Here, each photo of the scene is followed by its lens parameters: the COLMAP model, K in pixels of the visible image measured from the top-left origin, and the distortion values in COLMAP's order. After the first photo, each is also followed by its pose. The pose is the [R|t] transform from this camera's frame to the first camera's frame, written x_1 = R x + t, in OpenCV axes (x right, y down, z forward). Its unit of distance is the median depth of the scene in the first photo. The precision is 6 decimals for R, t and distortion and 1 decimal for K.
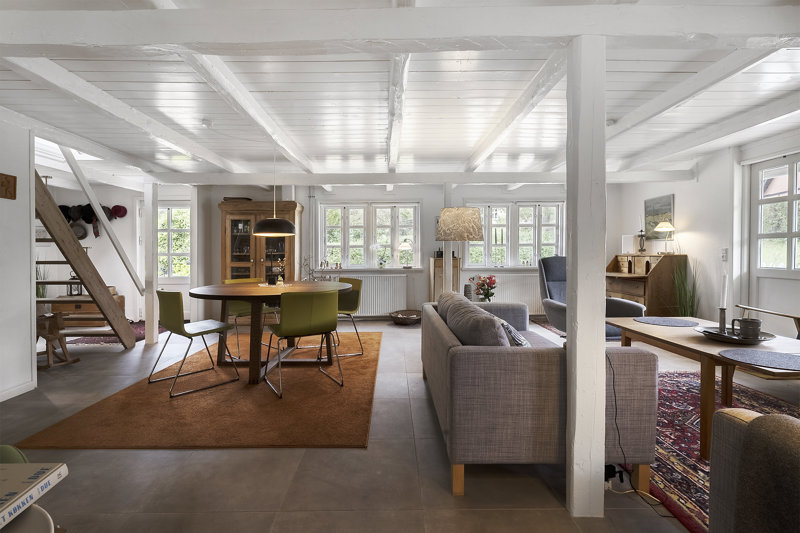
lens RADIAL K [[388.7, 0, 398.6], [0, 388.7, 250.0], [0, 0, 1]] dist [0.004051, 0.000787]
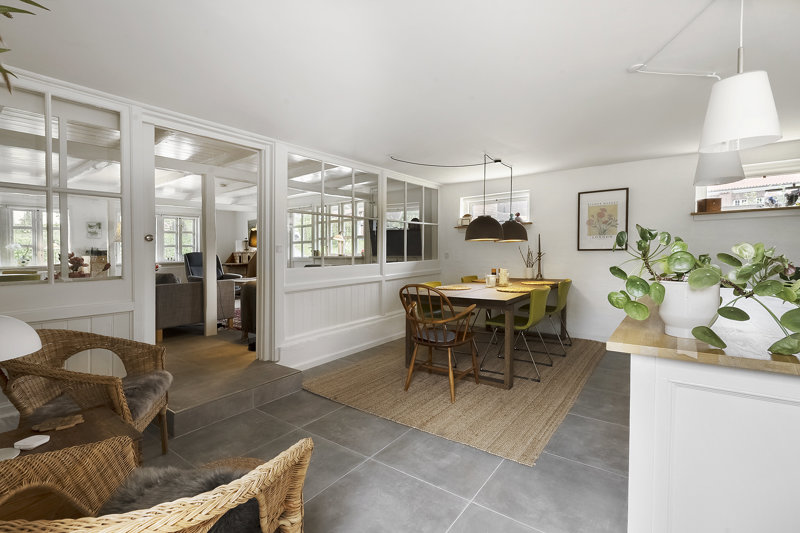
lens RADIAL K [[366.5, 0, 401.7], [0, 366.5, 258.1], [0, 0, 1]] dist [0.003917, 0.000040]
pose [[0.612921, -0.018149, 0.789936, -0.252588], [0.005078, 0.999806, 0.019031, 0.011964], [-0.790128, -0.007653, 0.612894, -0.569523]]
